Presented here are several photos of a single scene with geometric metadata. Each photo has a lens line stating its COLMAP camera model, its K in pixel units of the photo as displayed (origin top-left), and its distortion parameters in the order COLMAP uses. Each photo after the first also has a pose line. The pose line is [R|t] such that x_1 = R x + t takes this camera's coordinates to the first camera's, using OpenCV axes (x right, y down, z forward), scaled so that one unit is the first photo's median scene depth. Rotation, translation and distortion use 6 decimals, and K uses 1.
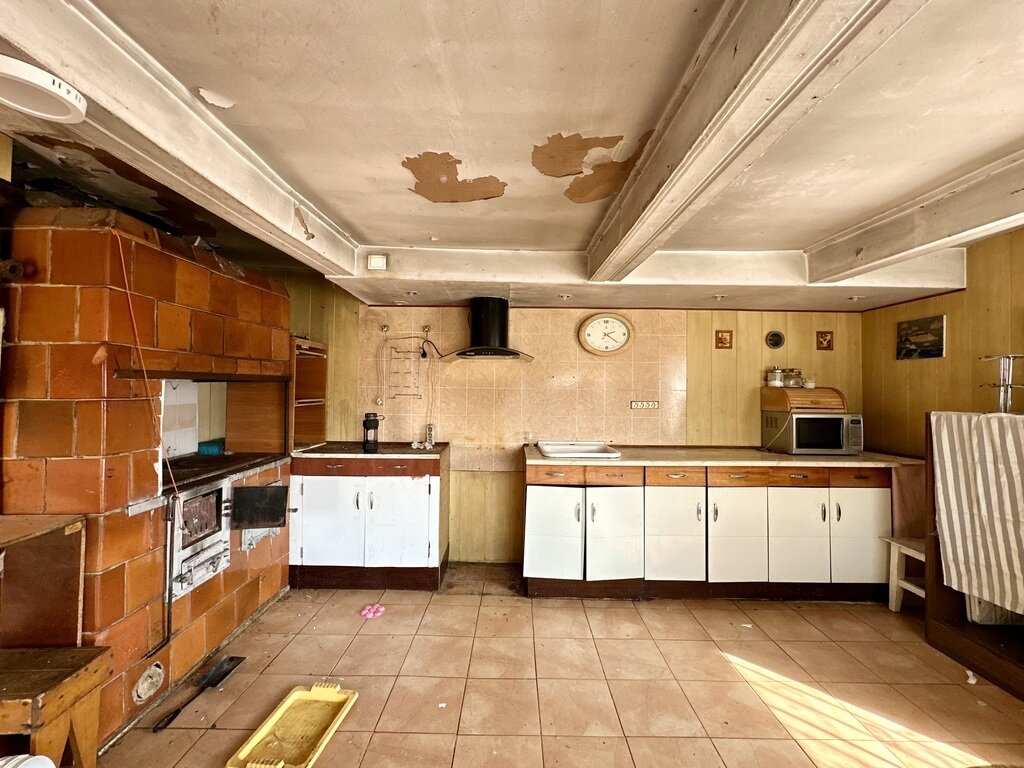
lens RADIAL K [[409.1, 0, 510.6], [0, 409.1, 383.1], [0, 0, 1]] dist [-0.001660, -0.000145]
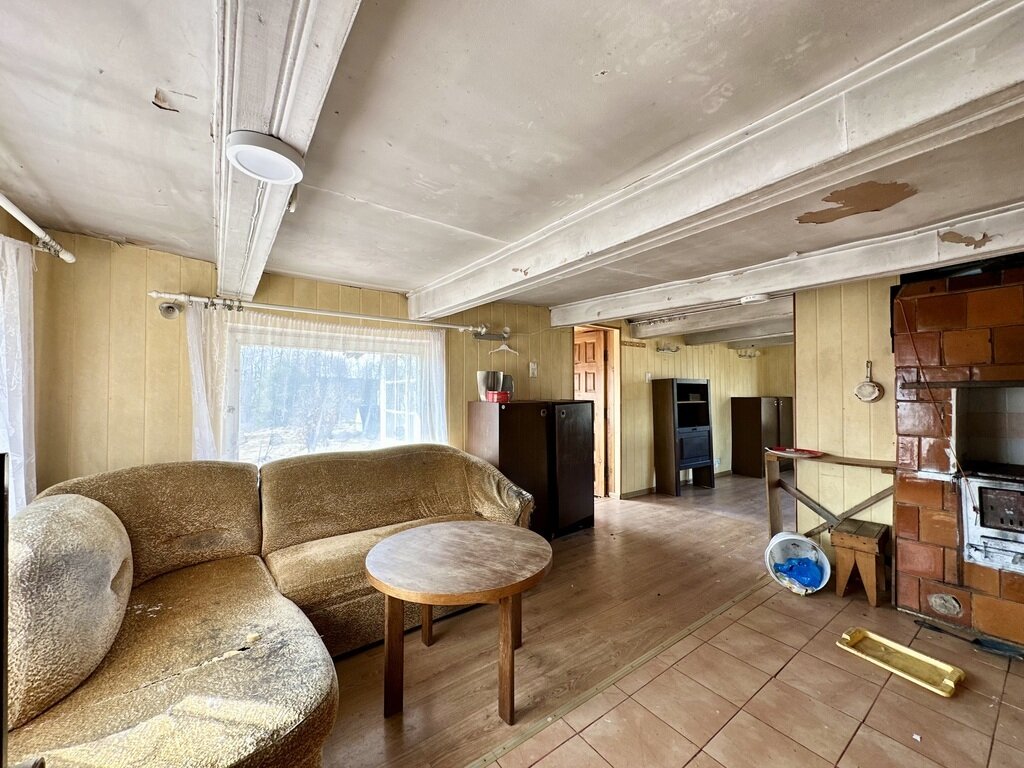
lens RADIAL K [[409.1, 0, 510.6], [0, 409.1, 383.1], [0, 0, 1]] dist [-0.001660, -0.000145]
pose [[-0.796187, -0.021493, -0.604669, 0.790321], [0.002201, 0.999259, -0.038418, 0.016268], [0.605047, -0.031919, -0.795550, 0.836252]]
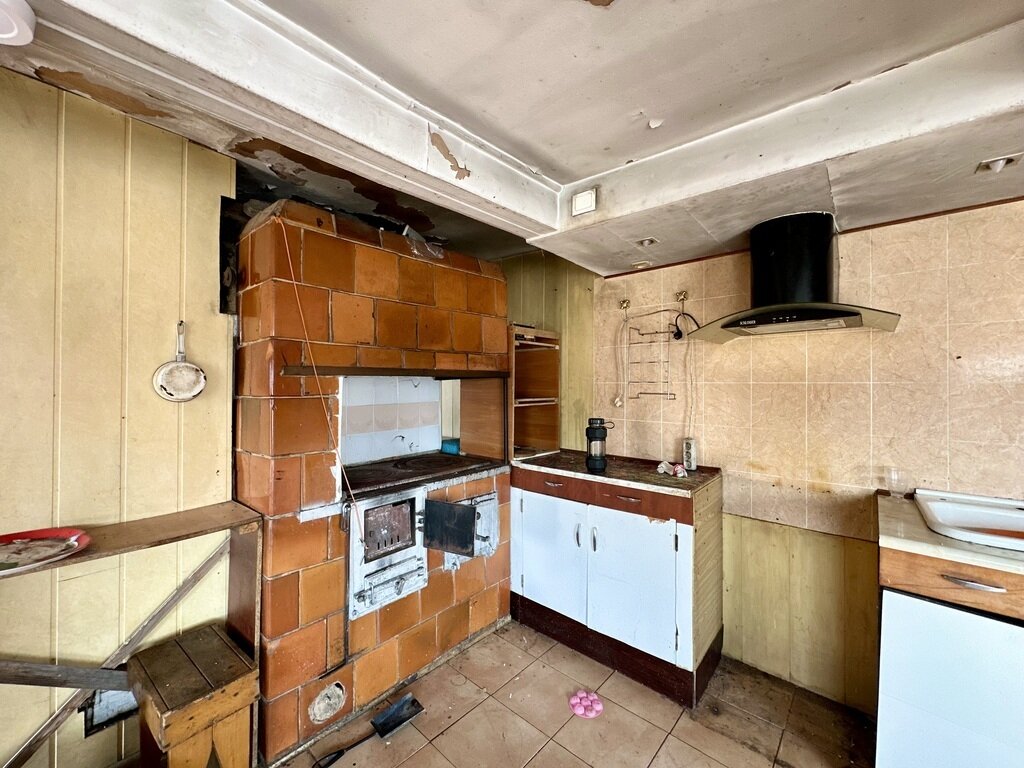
lens RADIAL K [[409.1, 0, 510.6], [0, 409.1, 383.1], [0, 0, 1]] dist [-0.001660, -0.000145]
pose [[0.751802, -0.012163, -0.659277, 0.032749], [0.015267, 0.999883, -0.001037, 0.009601], [0.659213, -0.009286, 0.751899, 0.393618]]
